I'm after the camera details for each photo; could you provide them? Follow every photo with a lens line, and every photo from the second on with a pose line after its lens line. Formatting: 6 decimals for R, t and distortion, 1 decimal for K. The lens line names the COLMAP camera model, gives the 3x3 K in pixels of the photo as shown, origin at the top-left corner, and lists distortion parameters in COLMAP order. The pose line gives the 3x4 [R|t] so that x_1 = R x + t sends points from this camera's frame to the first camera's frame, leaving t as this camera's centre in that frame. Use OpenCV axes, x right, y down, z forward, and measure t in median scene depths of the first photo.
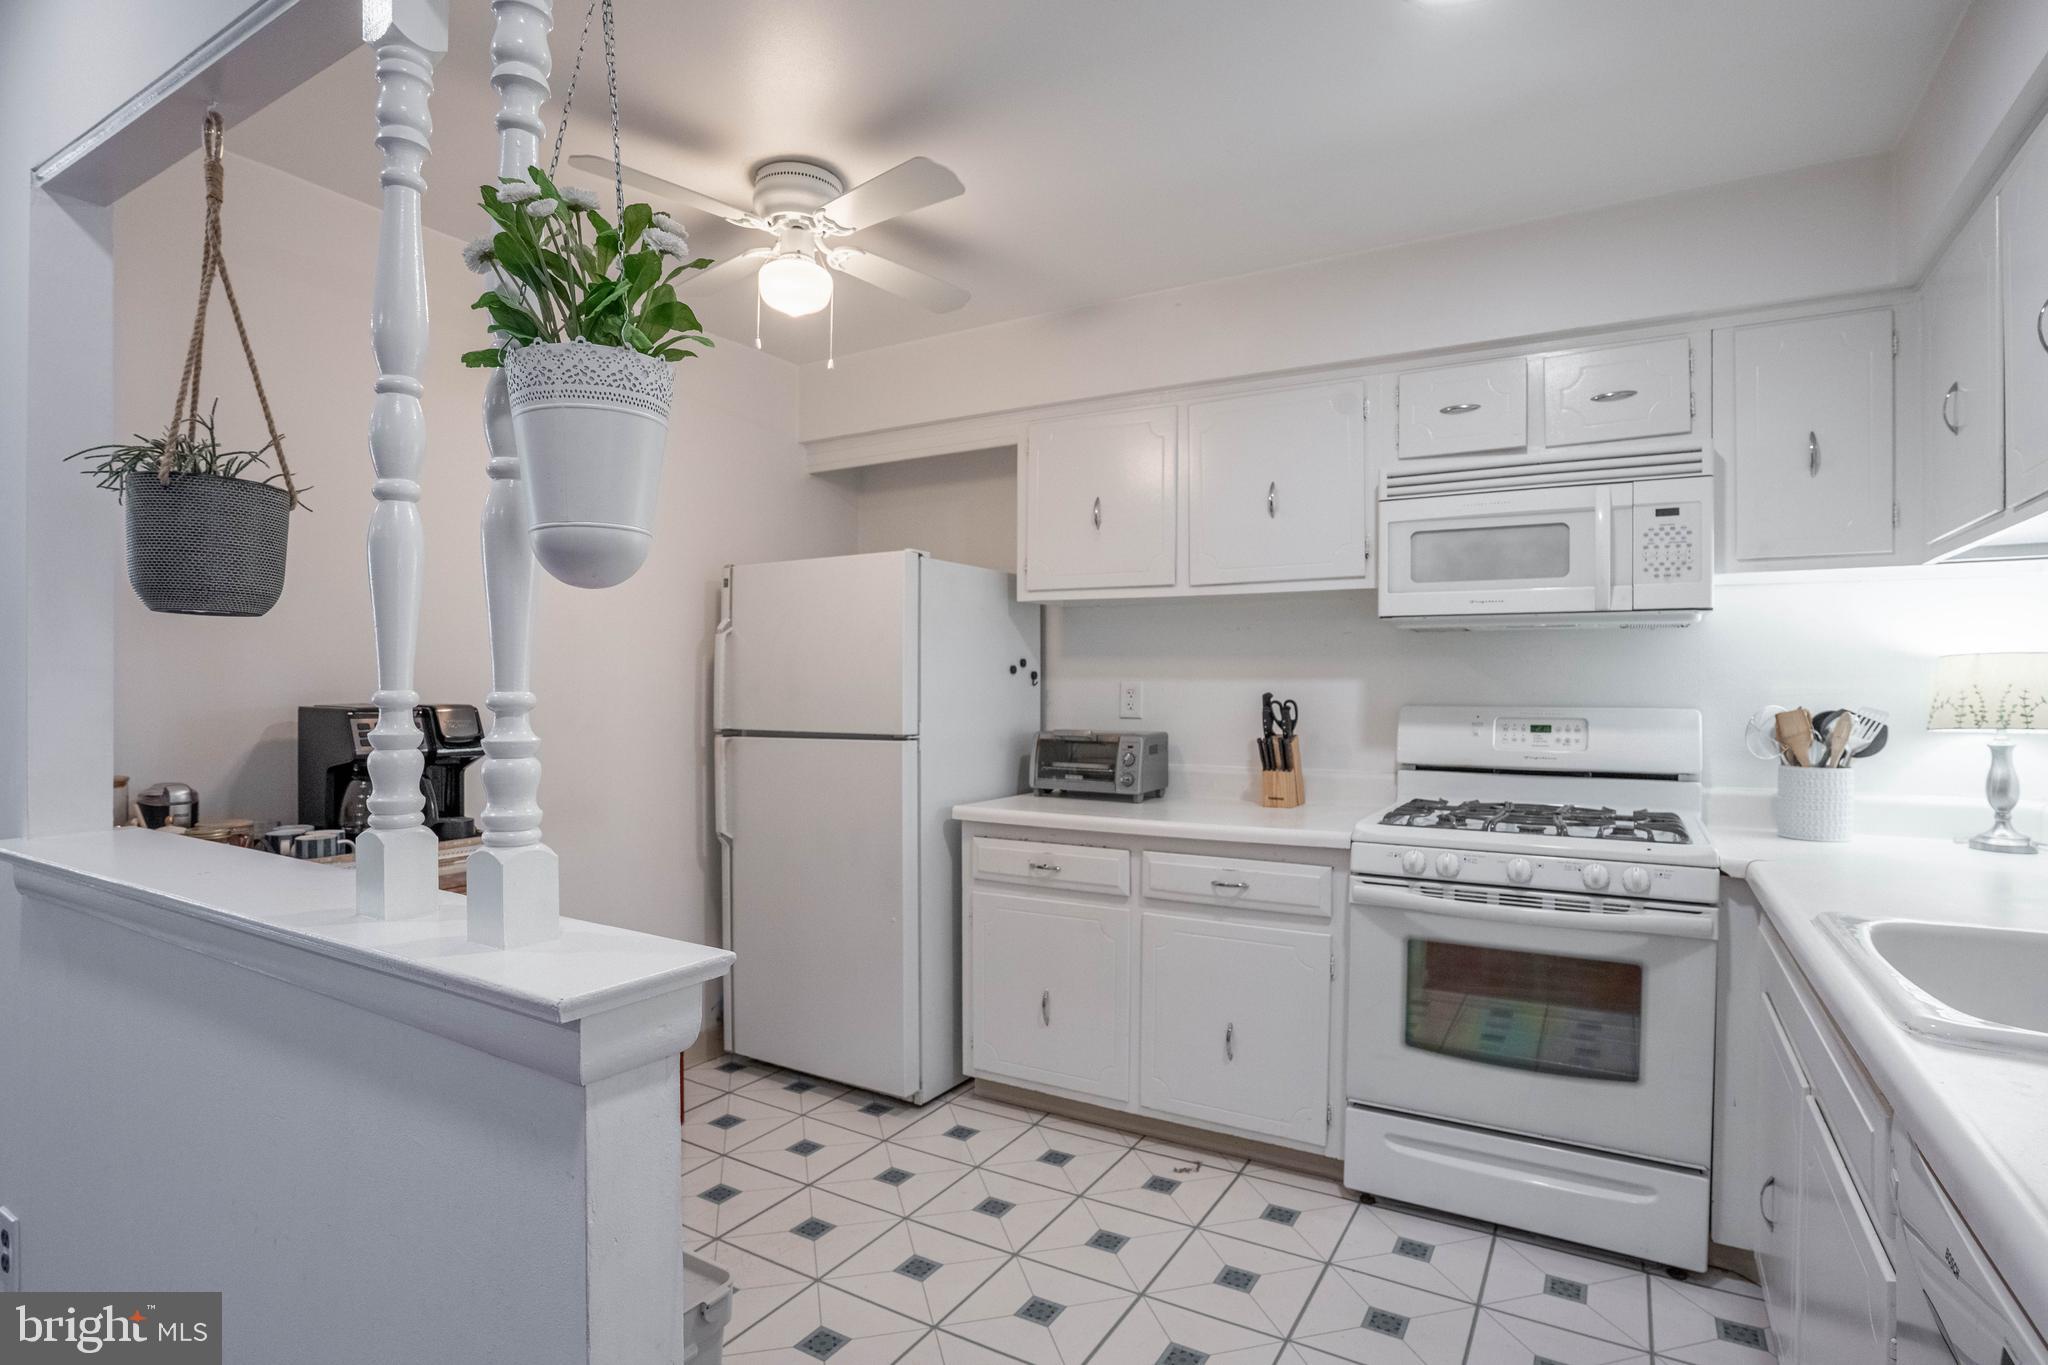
lens RADIAL K [[1012.5, 0, 1026.7], [0, 1012.5, 683.6], [0, 0, 1]] dist [-0.055873, 0.023904]
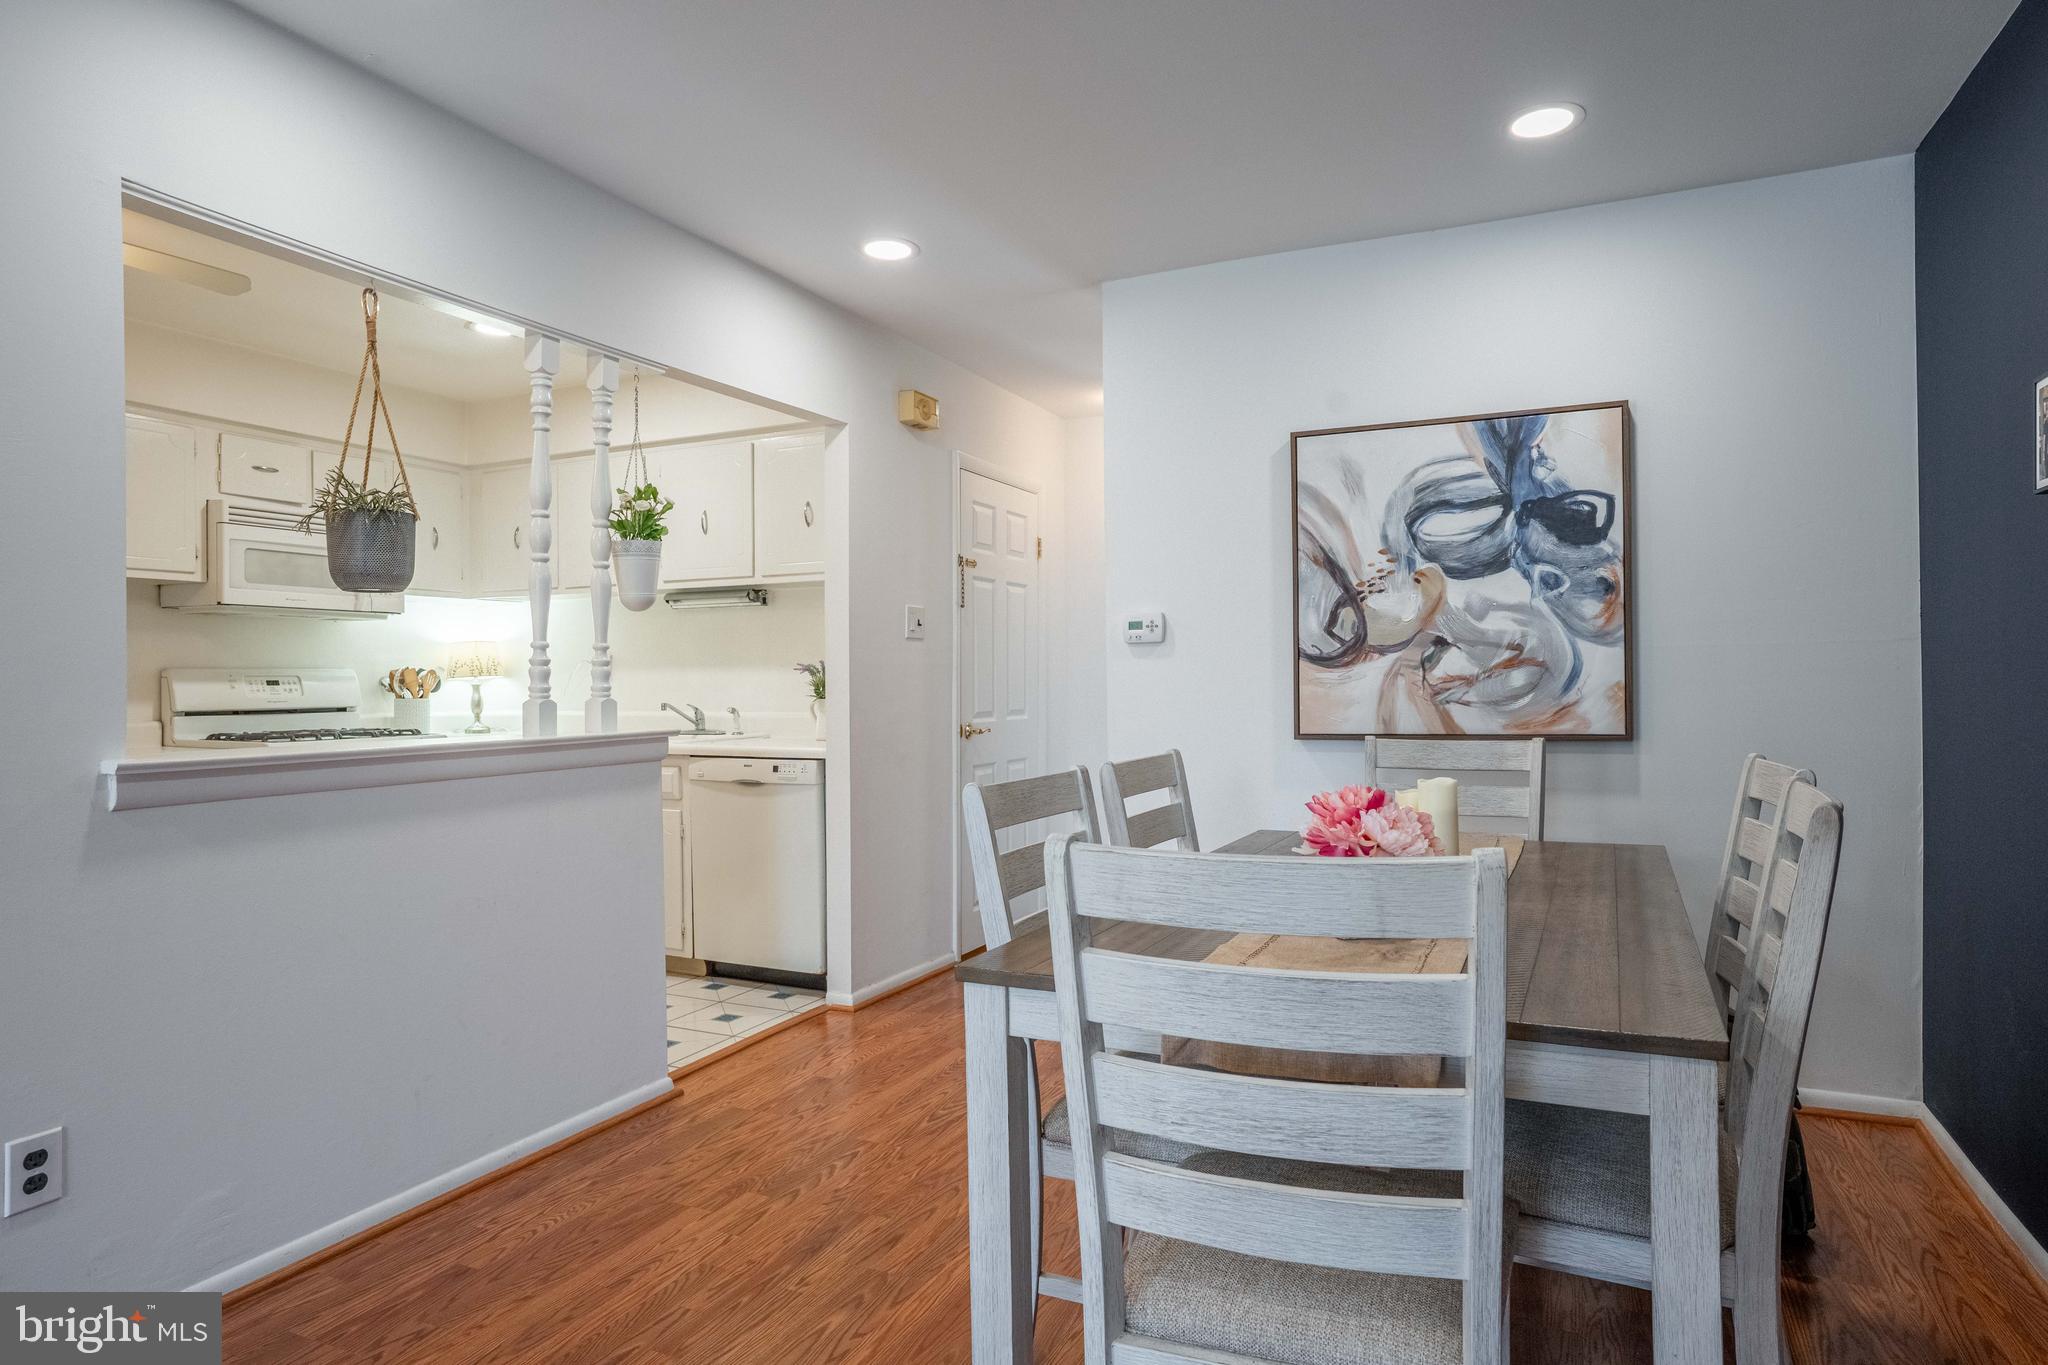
lens RADIAL K [[1166.4, 0, 1033.5], [0, 1166.4, 684.4], [0, 0, 1]] dist [-0.037654, 0.014350]
pose [[-0.075405, -0.011390, 0.997088, -1.584737], [0.001011, 0.999933, 0.011498, 0.034558], [-0.997152, 0.001875, -0.075388, -0.021651]]
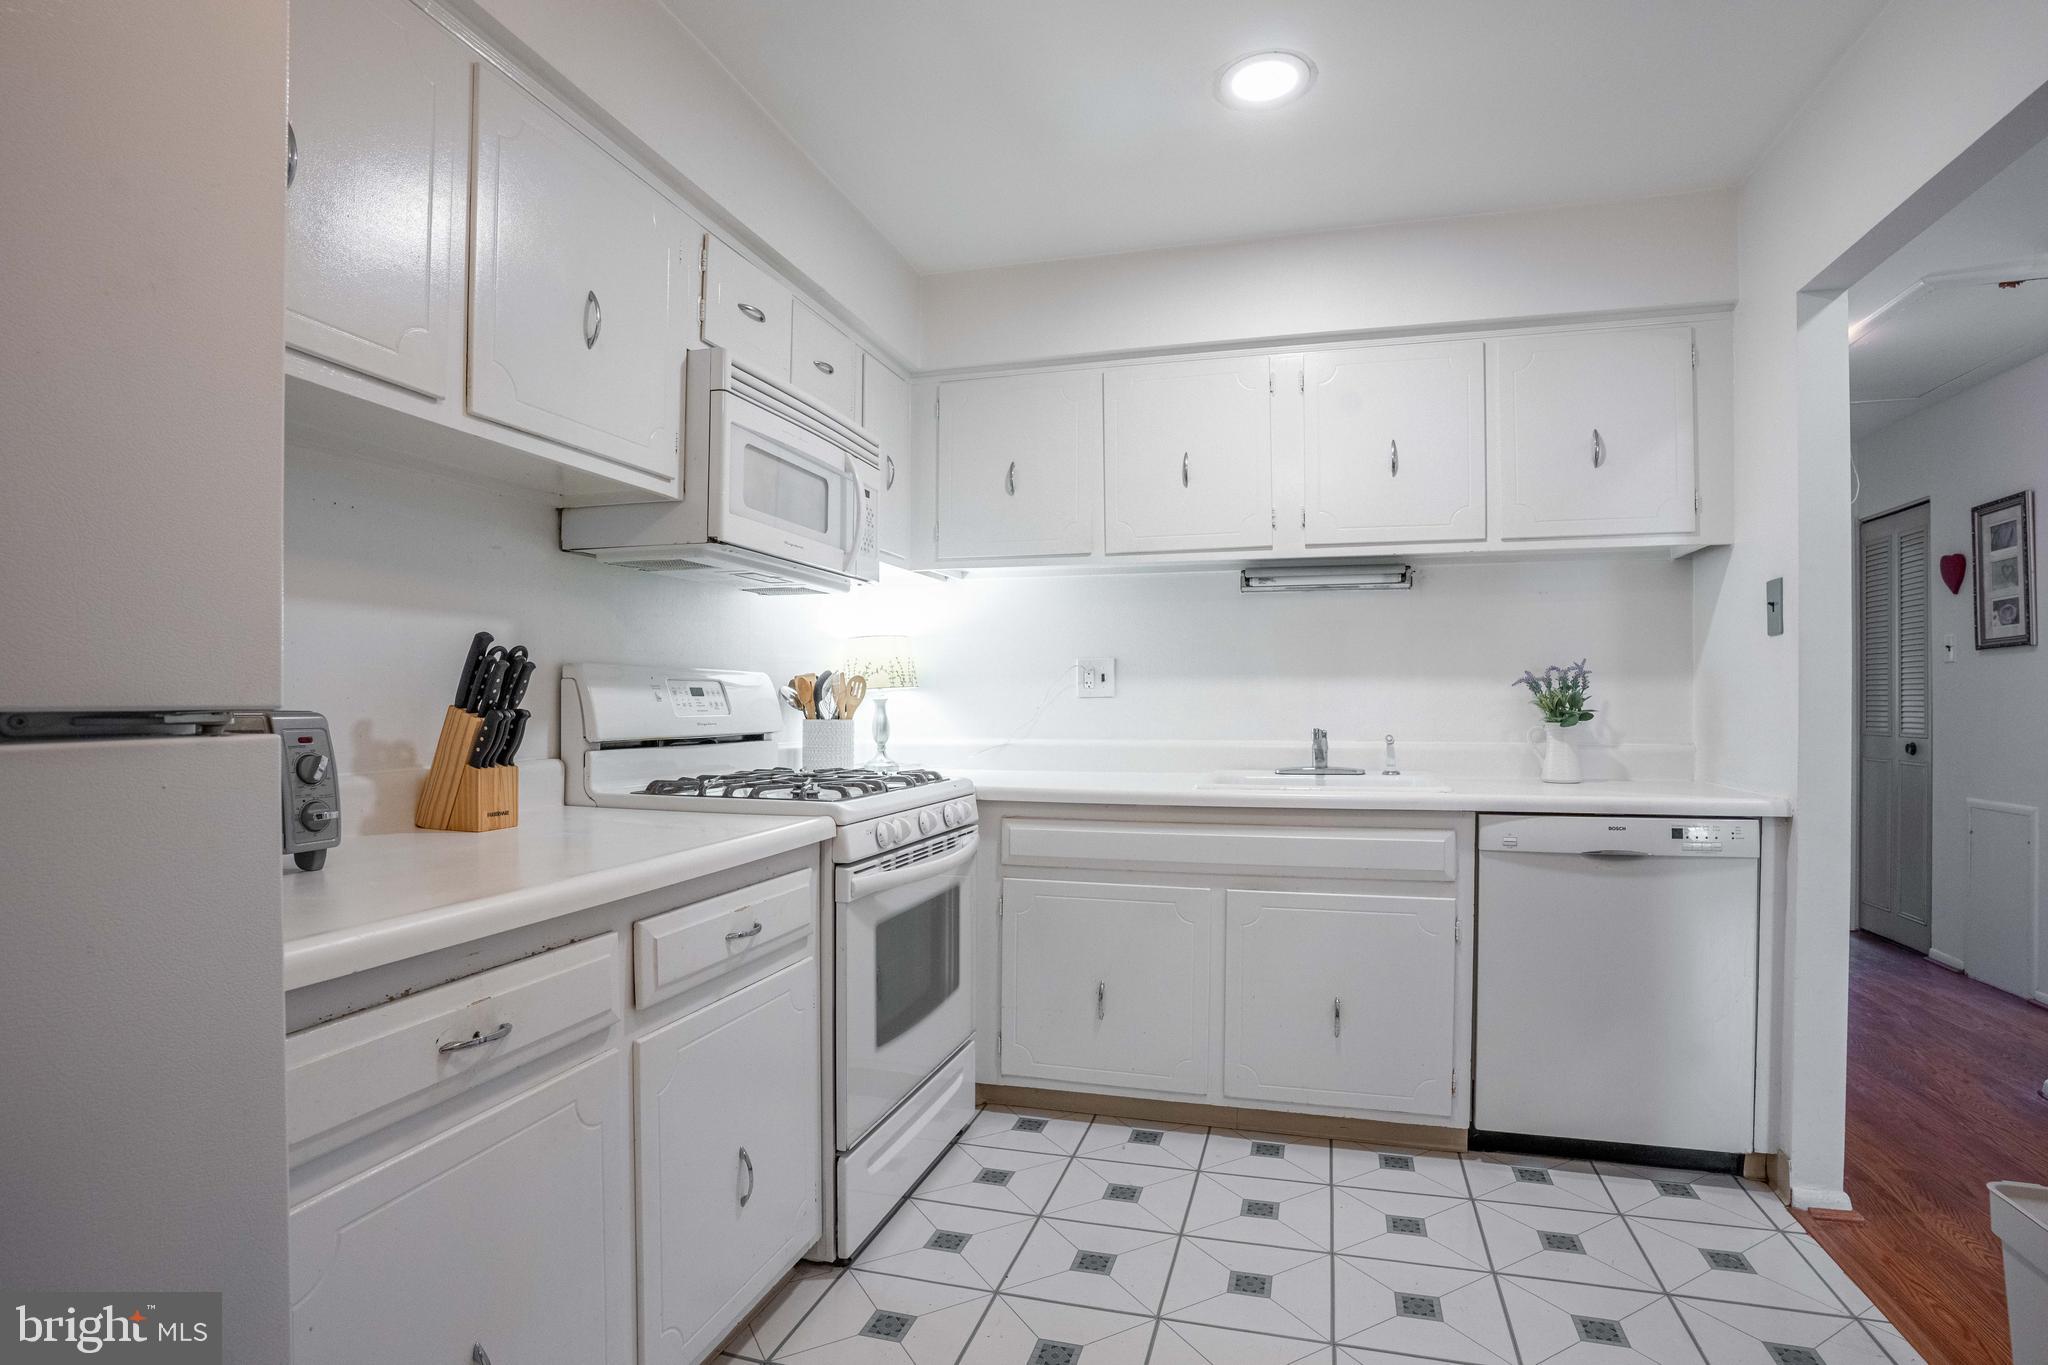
lens RADIAL K [[1012.5, 0, 1042.2], [0, 1012.5, 698.5], [0, 0, 1]] dist [-0.055873, 0.023904]
pose [[-0.243403, -0.001470, 0.969924, -0.521731], [-0.007649, 0.999971, -0.000404, 0.059412], [-0.969895, -0.007518, -0.243407, 1.112427]]
